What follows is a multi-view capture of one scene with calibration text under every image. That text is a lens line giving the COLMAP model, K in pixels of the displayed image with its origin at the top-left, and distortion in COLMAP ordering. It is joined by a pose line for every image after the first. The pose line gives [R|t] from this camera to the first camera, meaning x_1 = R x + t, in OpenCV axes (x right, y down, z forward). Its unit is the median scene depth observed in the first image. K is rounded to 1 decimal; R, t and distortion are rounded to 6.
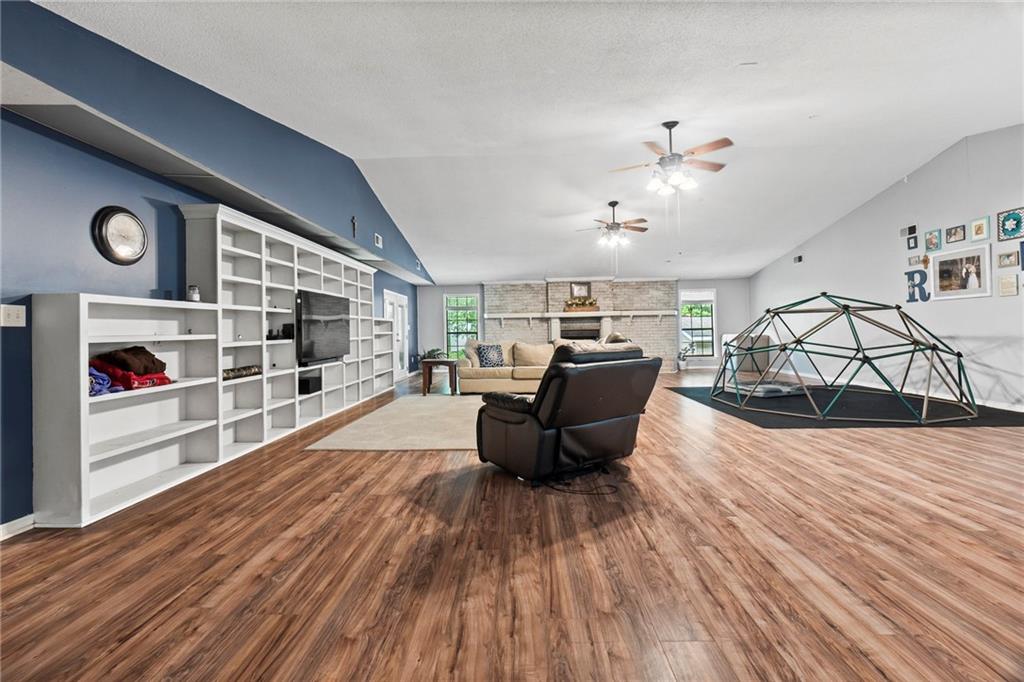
lens RADIAL K [[462.1, 0, 503.6], [0, 462.1, 336.9], [0, 0, 1]] dist [0.000403, 0.000167]
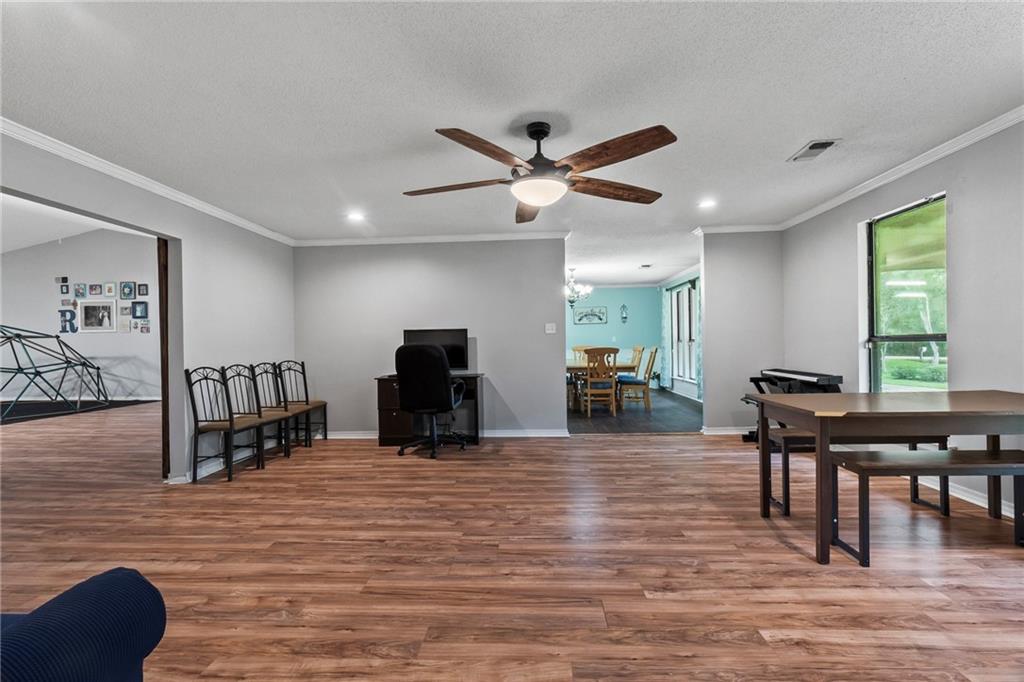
lens RADIAL K [[462.1, 0, 503.6], [0, 462.1, 336.9], [0, 0, 1]] dist [0.000403, 0.000167]
pose [[0.058035, 0.033374, 0.997757, -0.452208], [0.020685, 0.999186, -0.034625, 0.012503], [-0.998100, 0.022648, 0.057298, -0.418618]]
